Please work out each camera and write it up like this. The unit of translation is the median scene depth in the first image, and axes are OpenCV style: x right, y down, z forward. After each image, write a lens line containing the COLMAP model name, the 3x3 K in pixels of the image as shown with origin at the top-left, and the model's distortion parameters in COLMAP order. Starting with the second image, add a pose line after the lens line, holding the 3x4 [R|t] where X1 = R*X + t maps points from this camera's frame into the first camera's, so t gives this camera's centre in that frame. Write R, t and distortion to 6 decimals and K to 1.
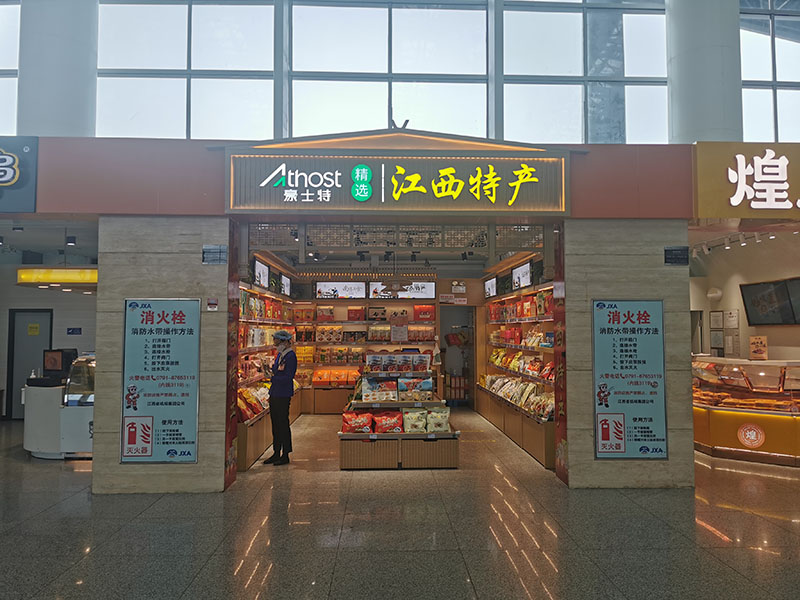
lens RADIAL K [[619.9, 0, 403.2], [0, 619.9, 296.5], [0, 0, 1]] dist [0.037970, -0.030821]
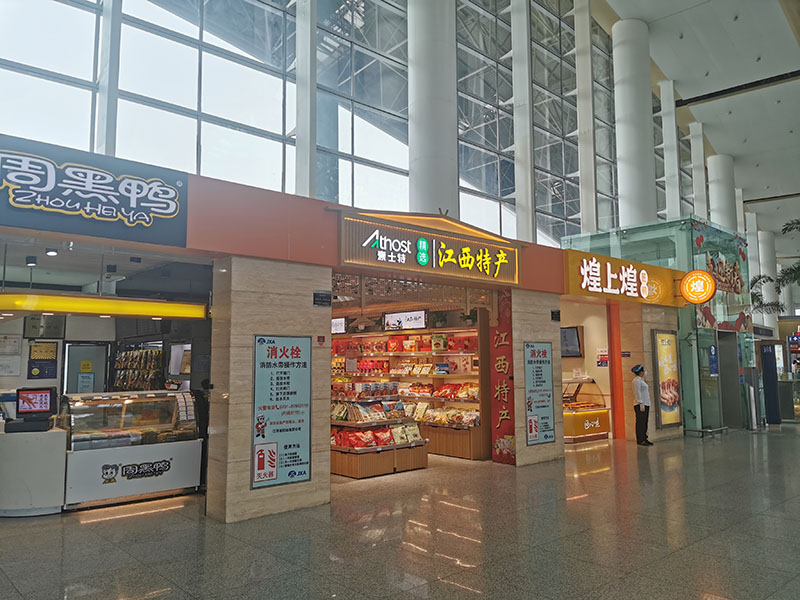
lens RADIAL K [[619.9, 0, 404.2], [0, 619.9, 299.1], [0, 0, 1]] dist [0.037970, -0.030821]
pose [[0.765934, 0.058882, 0.640217, -0.927833], [-0.027037, 0.997866, -0.059430, -0.001114], [-0.642350, 0.028210, 0.765892, 0.008453]]
